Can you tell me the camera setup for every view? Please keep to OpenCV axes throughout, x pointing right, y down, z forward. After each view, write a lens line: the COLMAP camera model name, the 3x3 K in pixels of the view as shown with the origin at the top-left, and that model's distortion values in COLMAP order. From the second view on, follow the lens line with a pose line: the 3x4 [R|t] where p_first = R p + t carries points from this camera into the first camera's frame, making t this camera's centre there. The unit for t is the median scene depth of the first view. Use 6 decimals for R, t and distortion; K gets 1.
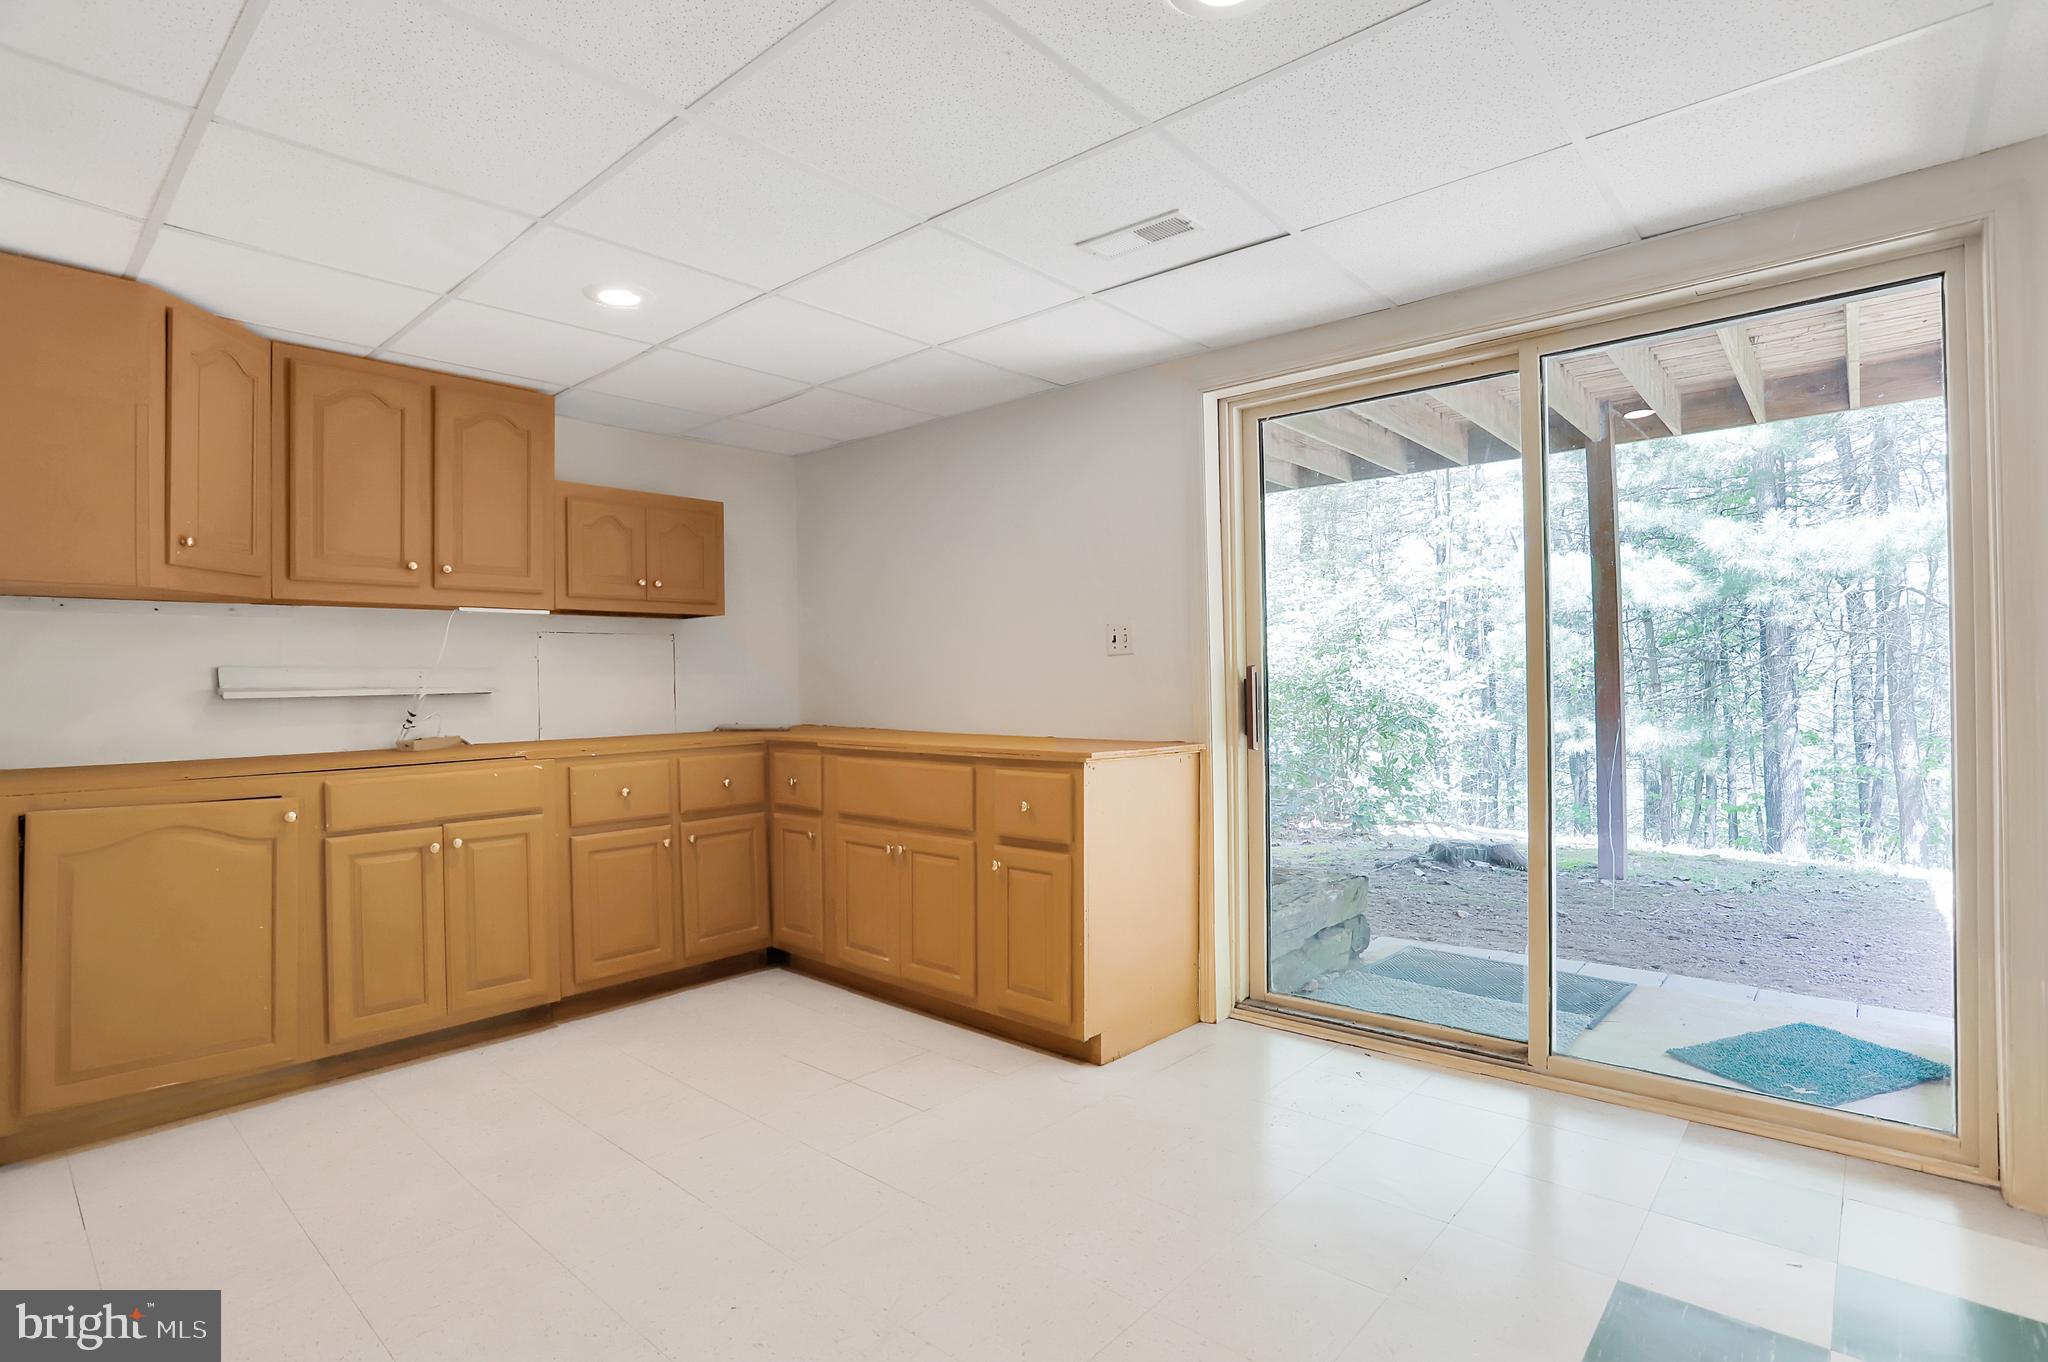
lens RADIAL K [[998.5, 0, 1023.1], [0, 998.5, 677.5], [0, 0, 1]] dist [-0.054129, 0.015221]
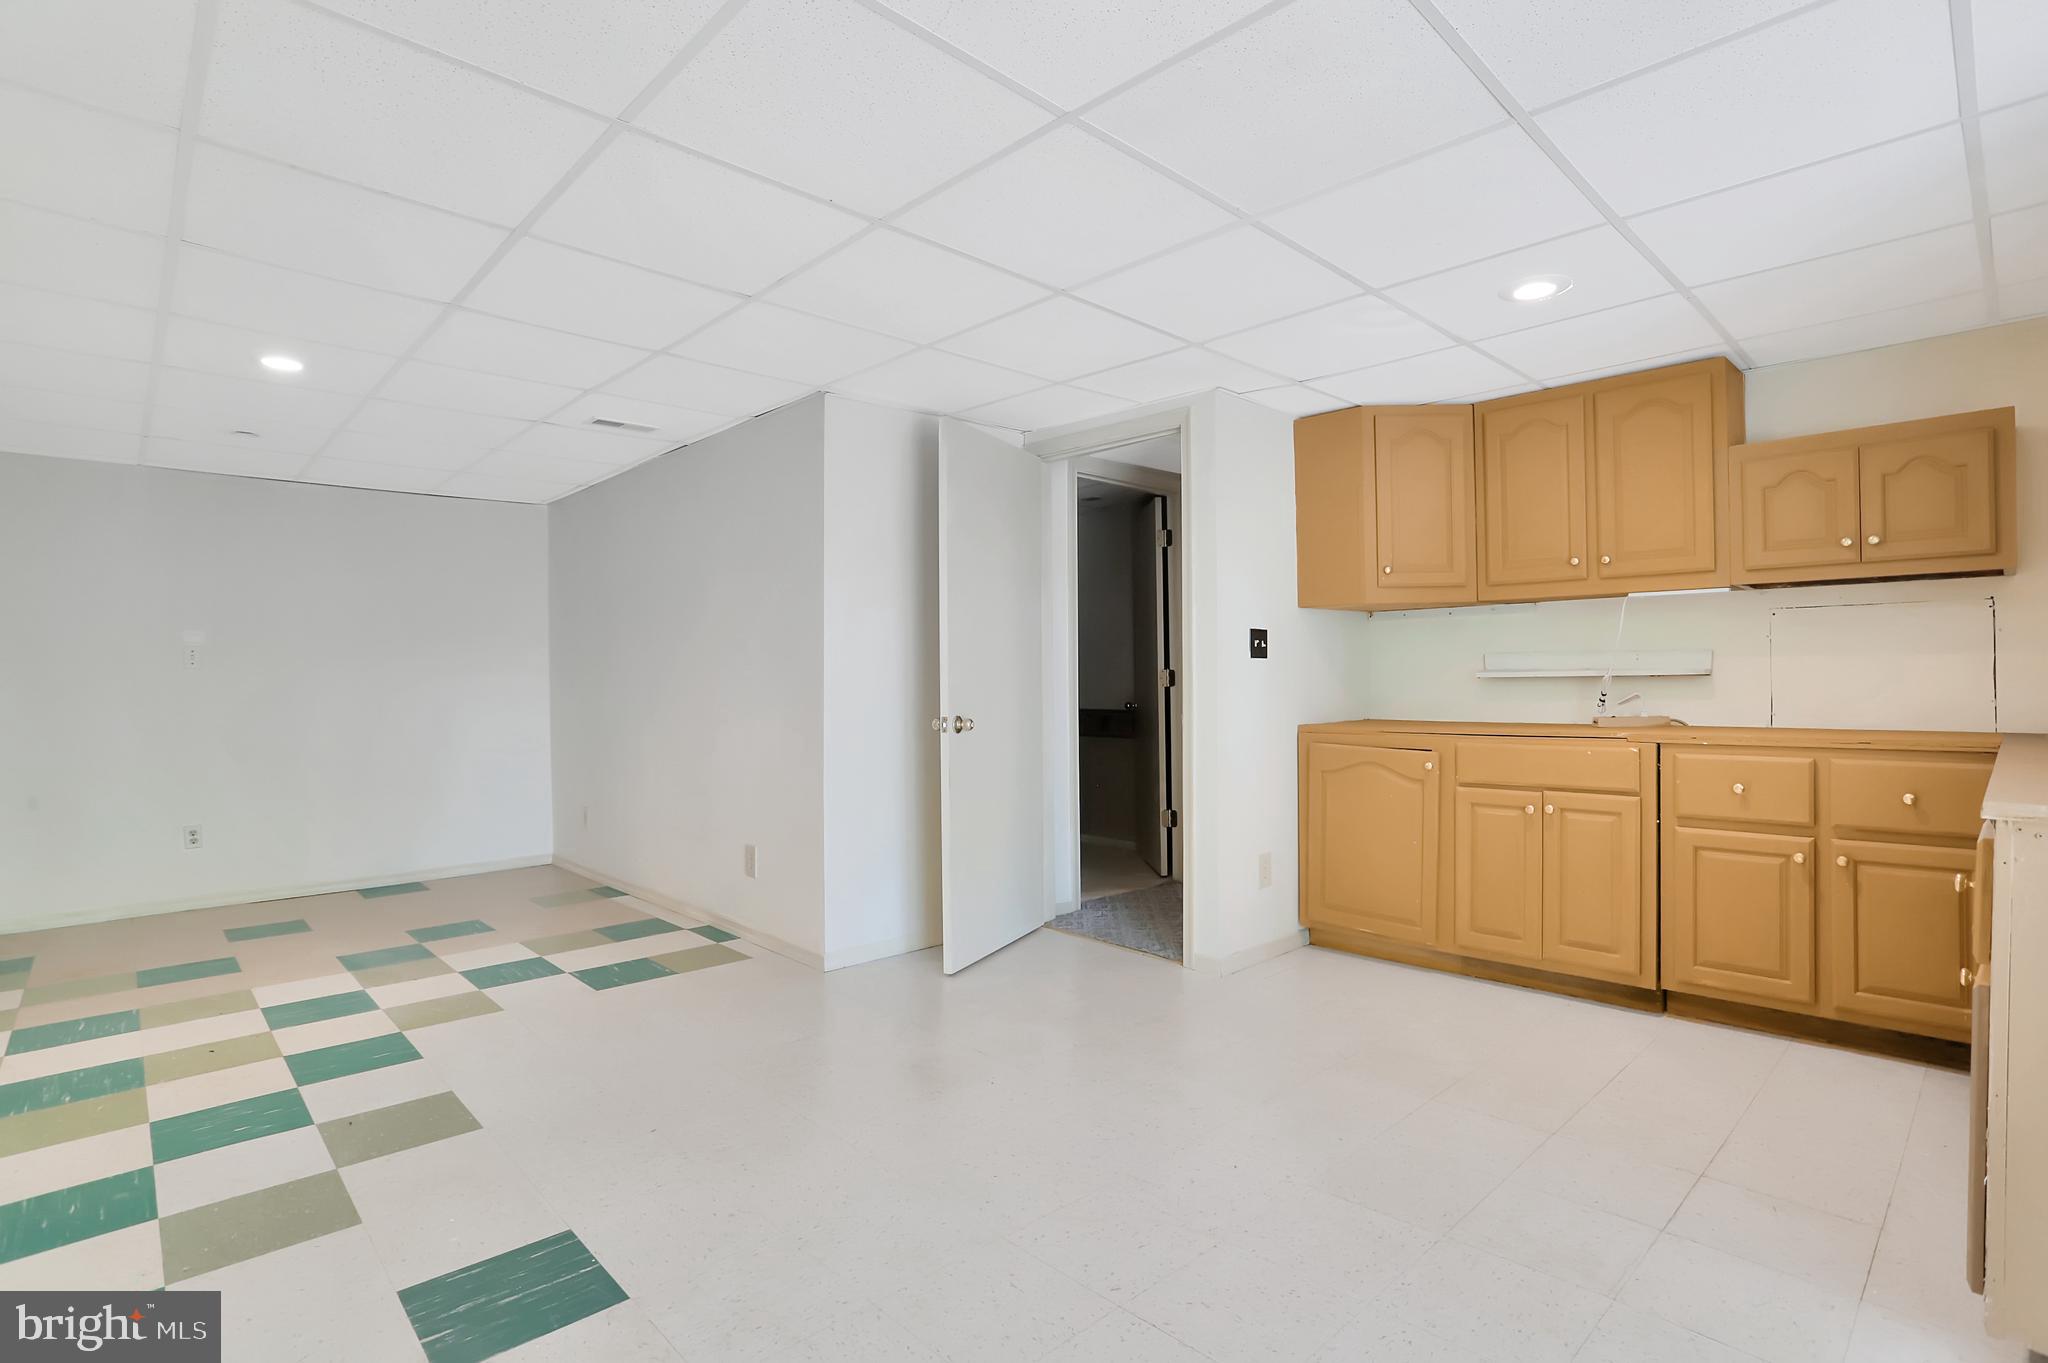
lens RADIAL K [[998.5, 0, 1027.2], [0, 998.5, 667.2], [0, 0, 1]] dist [-0.054129, 0.015221]
pose [[-0.078167, 0.008600, -0.996903, 0.464144], [0.014875, 0.999862, 0.007459, -0.008974], [0.996829, -0.014245, -0.078284, 0.385418]]
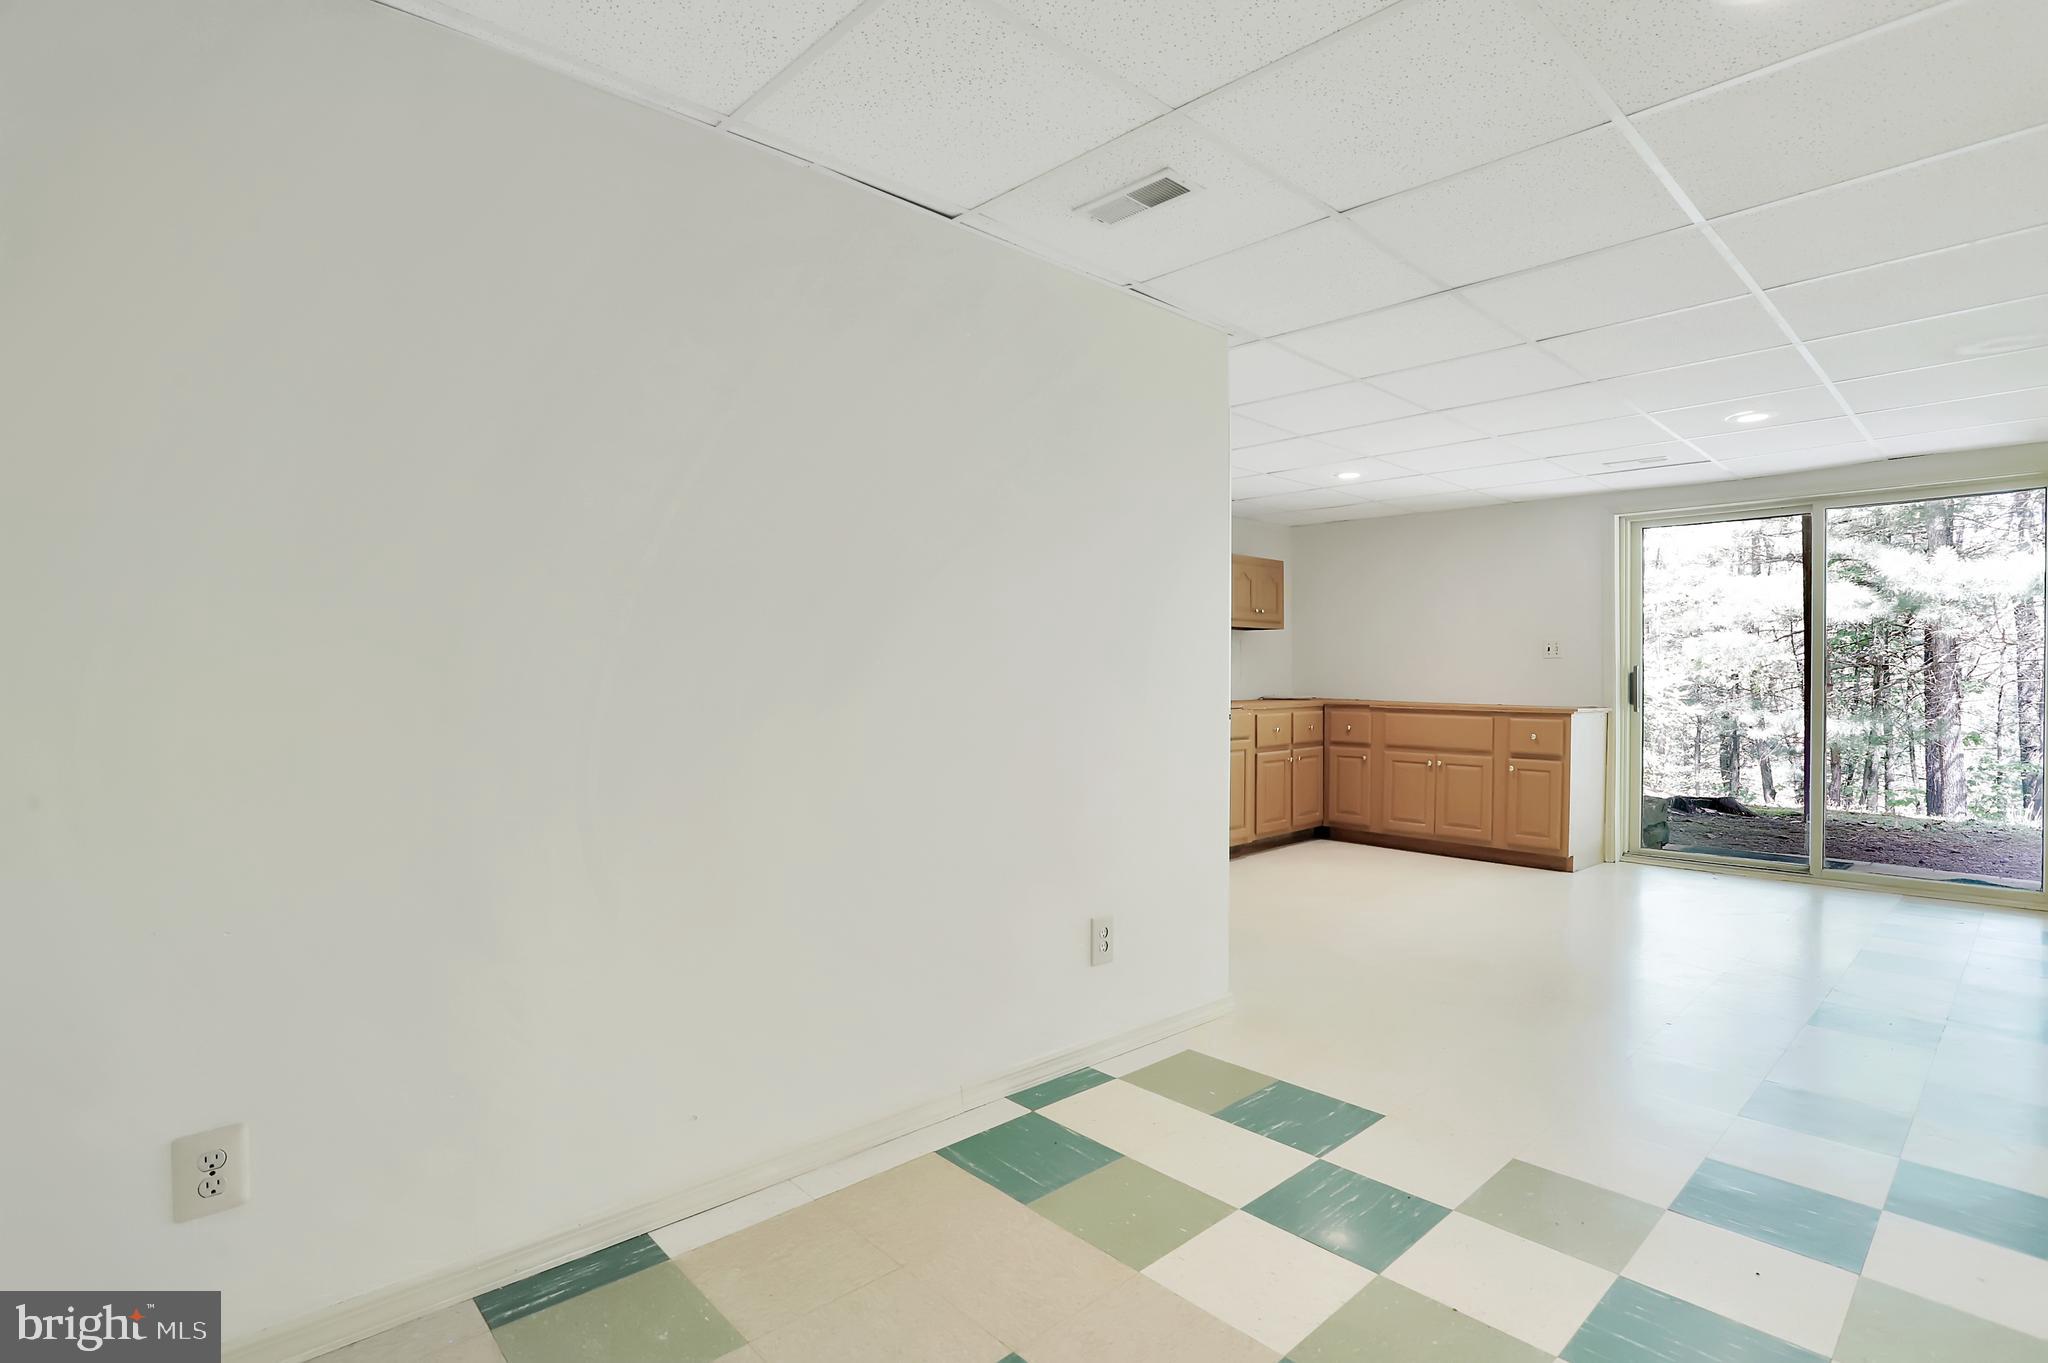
lens RADIAL K [[998.5, 0, 1013.7], [0, 998.5, 676.1], [0, 0, 1]] dist [-0.054129, 0.015221]
pose [[0.994468, 0.015160, -0.103938, -0.618604], [-0.014632, 0.999876, 0.005842, 0.012323], [0.104014, -0.004289, 0.994567, -0.767613]]
